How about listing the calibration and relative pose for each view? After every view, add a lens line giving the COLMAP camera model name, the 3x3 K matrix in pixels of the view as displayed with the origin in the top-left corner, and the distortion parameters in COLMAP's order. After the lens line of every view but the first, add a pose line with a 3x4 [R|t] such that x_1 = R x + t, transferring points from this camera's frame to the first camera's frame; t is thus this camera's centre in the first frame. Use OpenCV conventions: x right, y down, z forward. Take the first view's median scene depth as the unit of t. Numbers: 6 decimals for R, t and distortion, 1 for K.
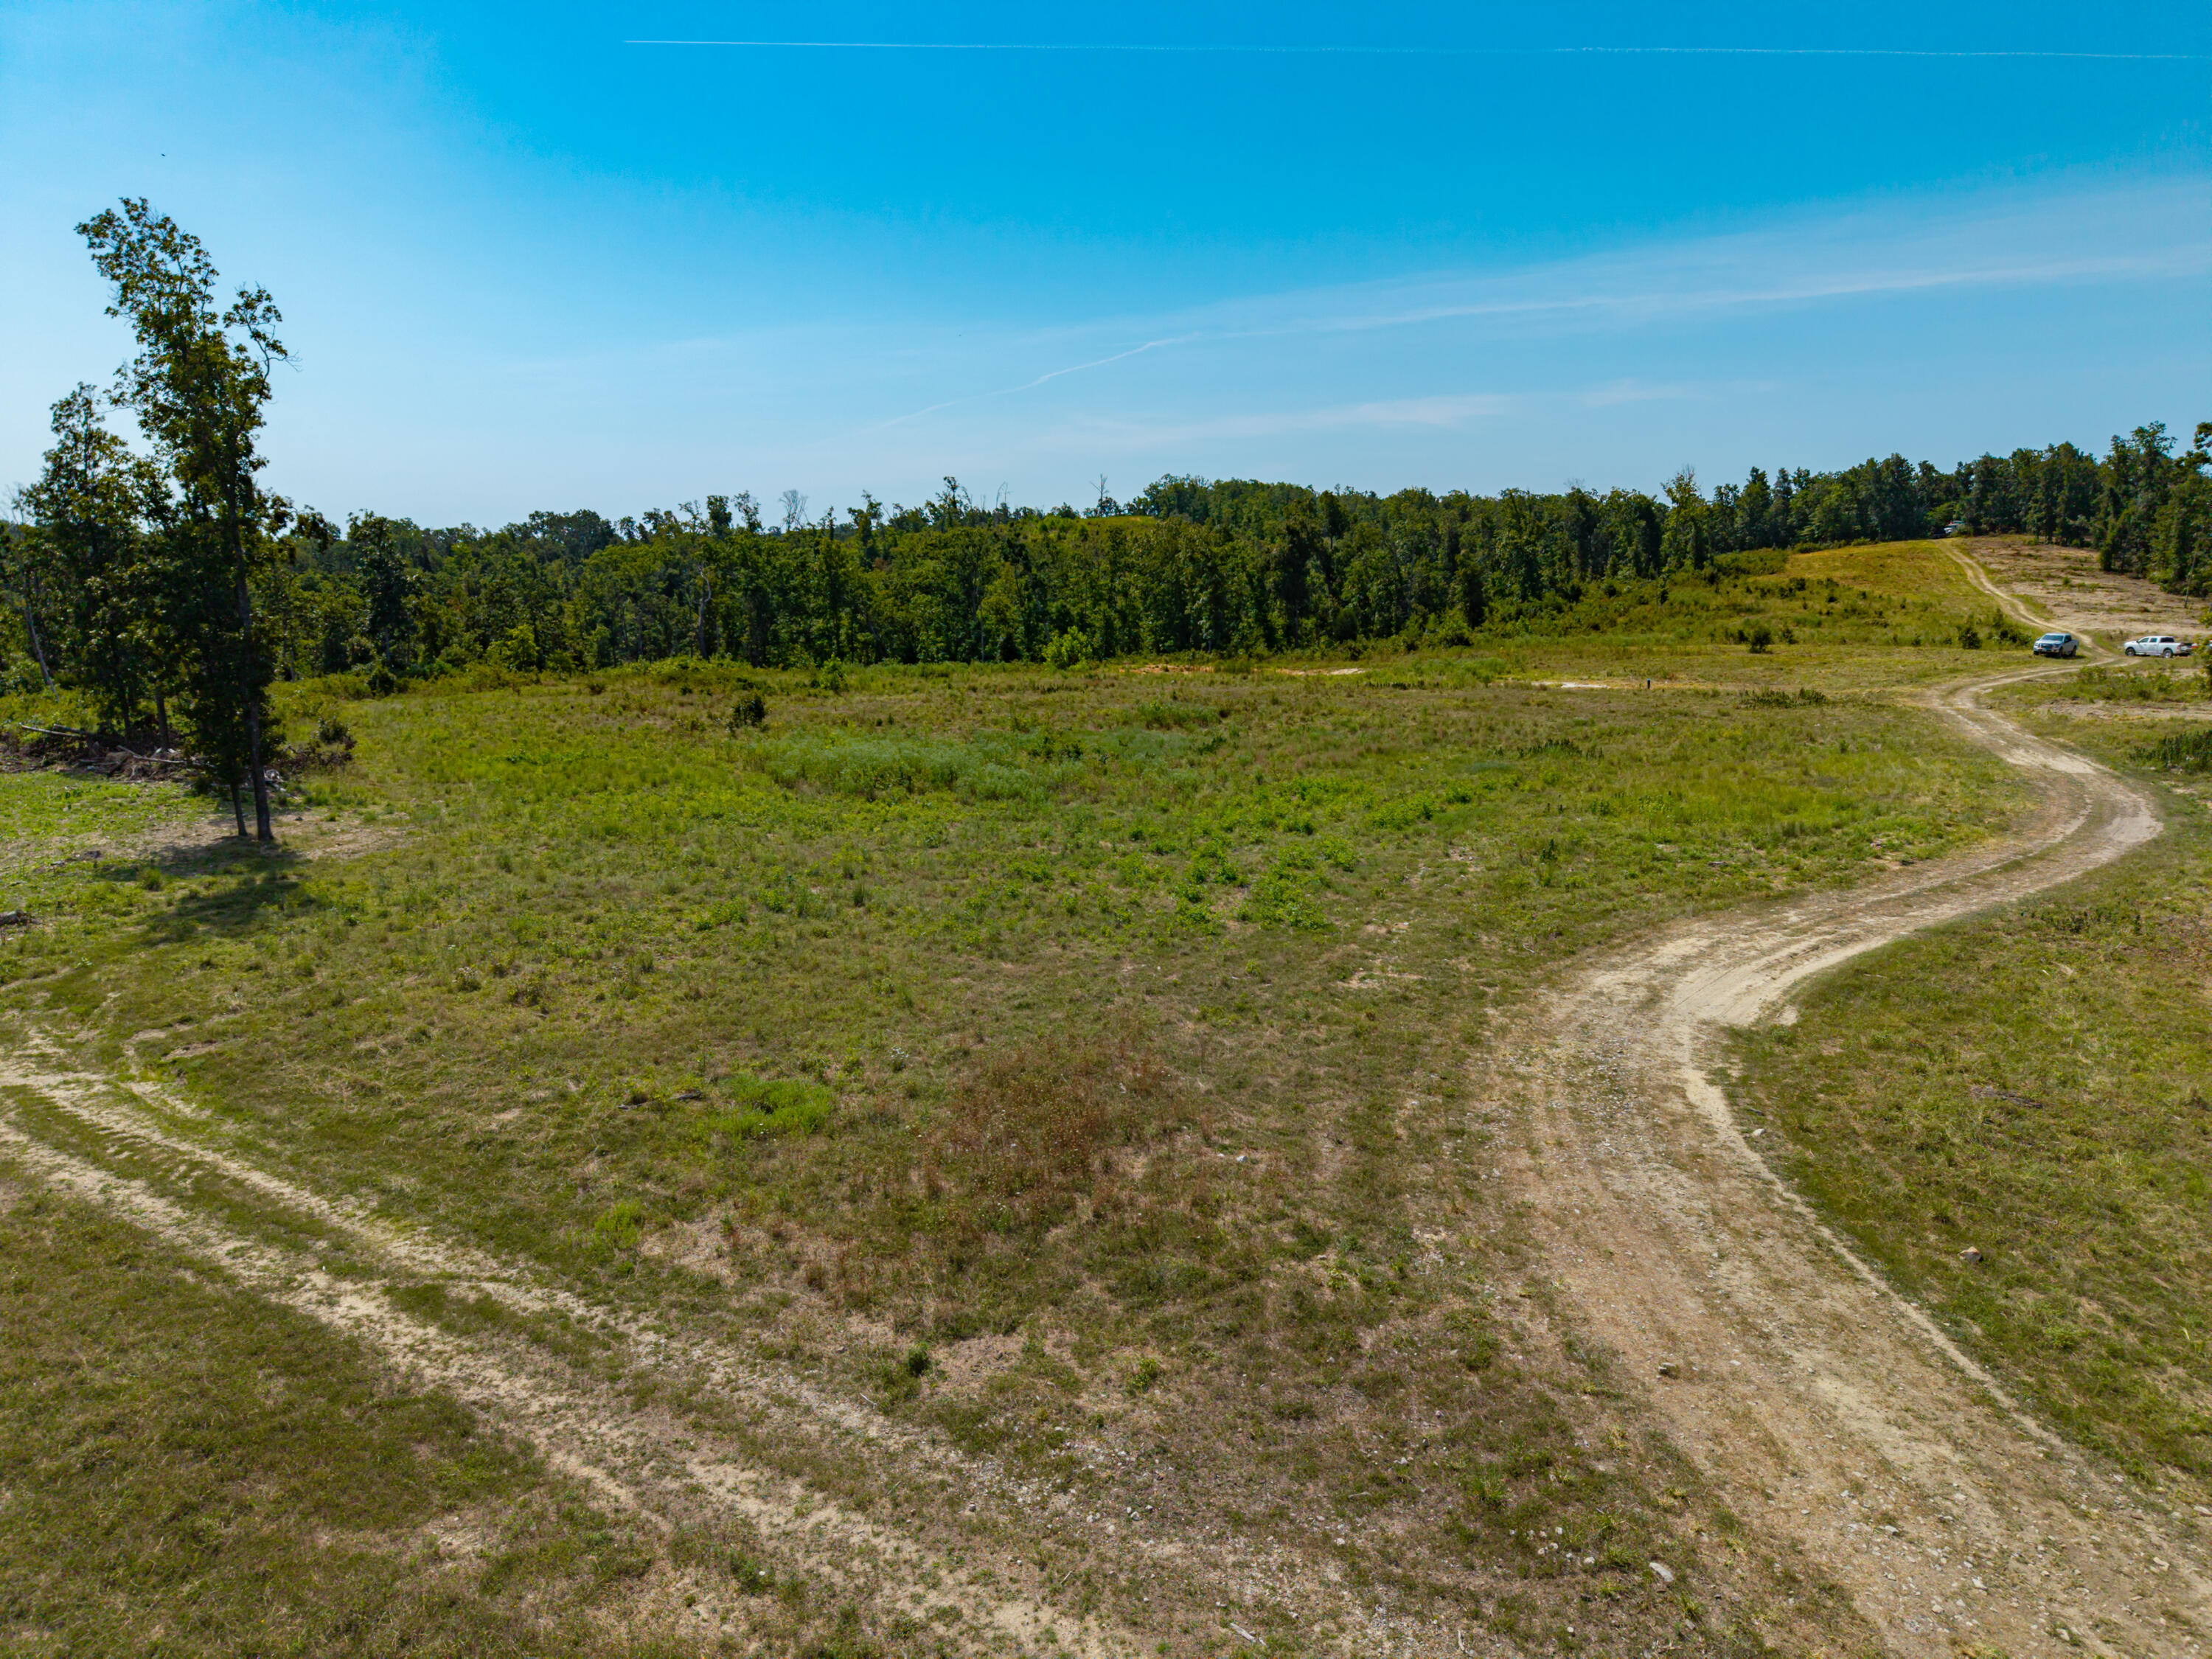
lens RADIAL K [[1489.0, 0, 1109.4], [0, 1489.0, 828.8], [0, 0, 1]] dist [0.016031, -0.016275]
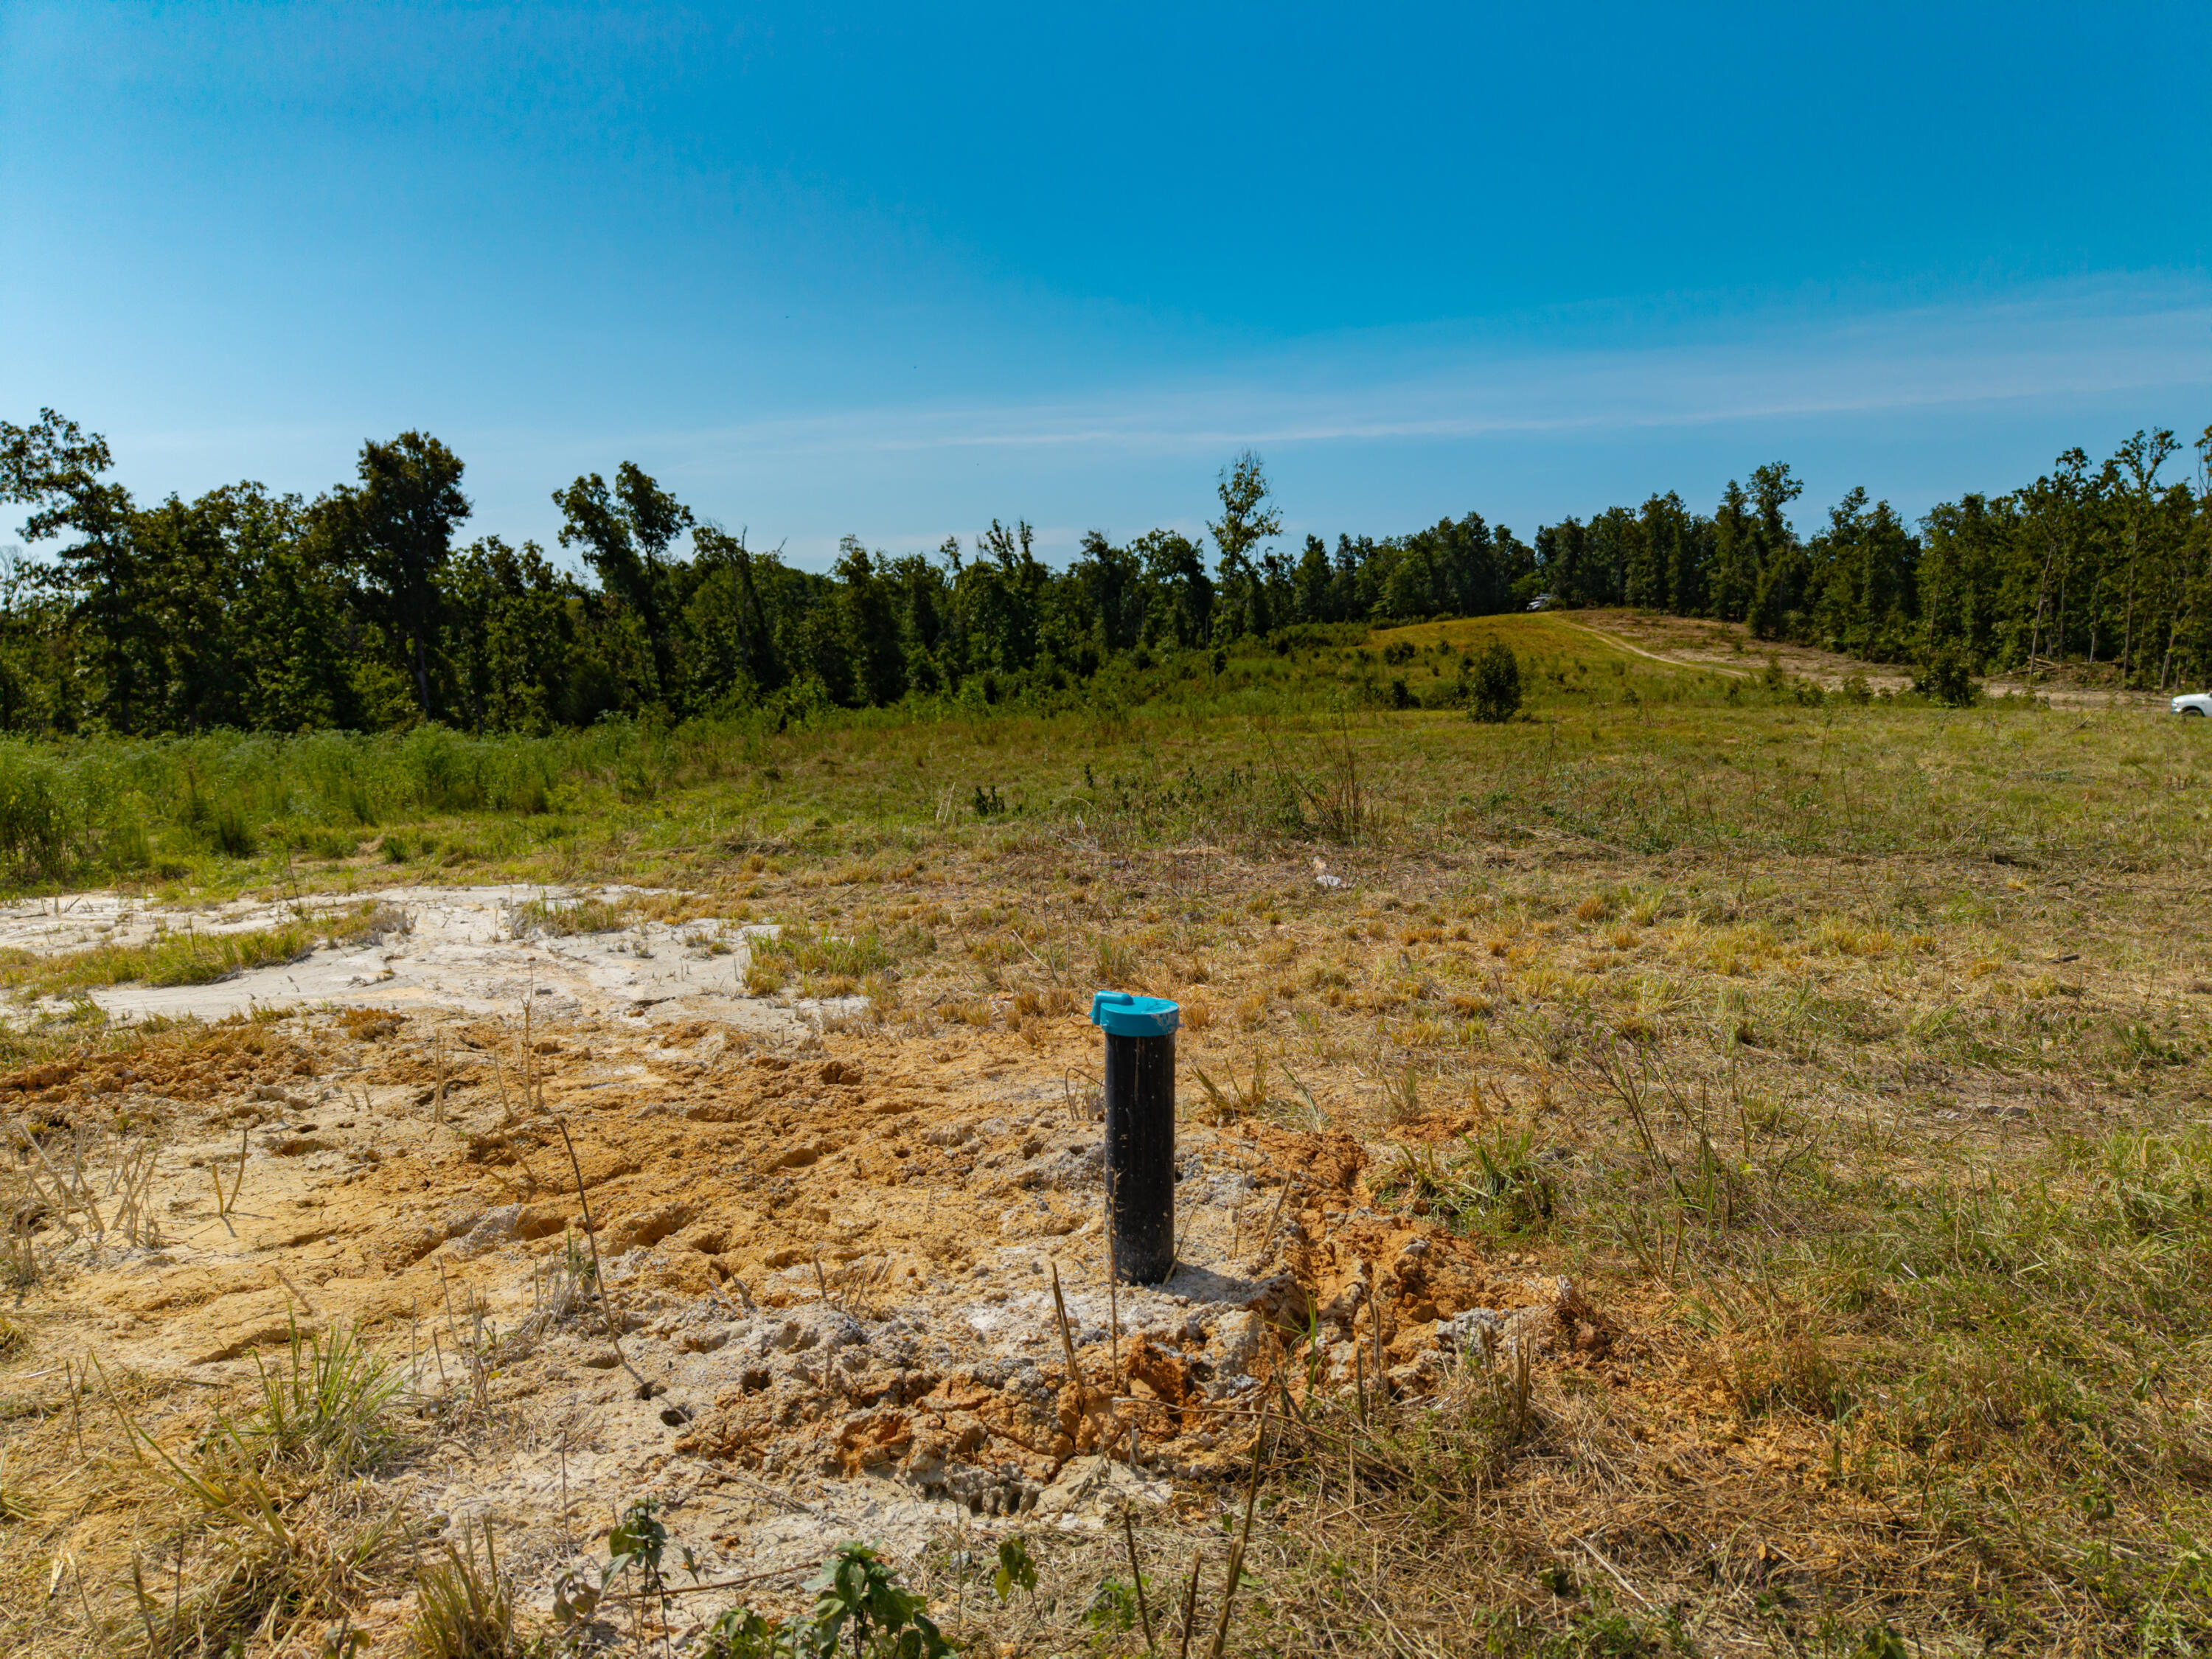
lens RADIAL K [[1489.0, 0, 1105.1], [0, 1489.0, 829.9], [0, 0, 1]] dist [0.016031, -0.016275]
pose [[0.961528, -0.028744, 0.273198, 0.102806], [0.049667, 0.996311, -0.069982, -0.029905], [-0.270178, 0.080858, 0.959409, 0.282077]]
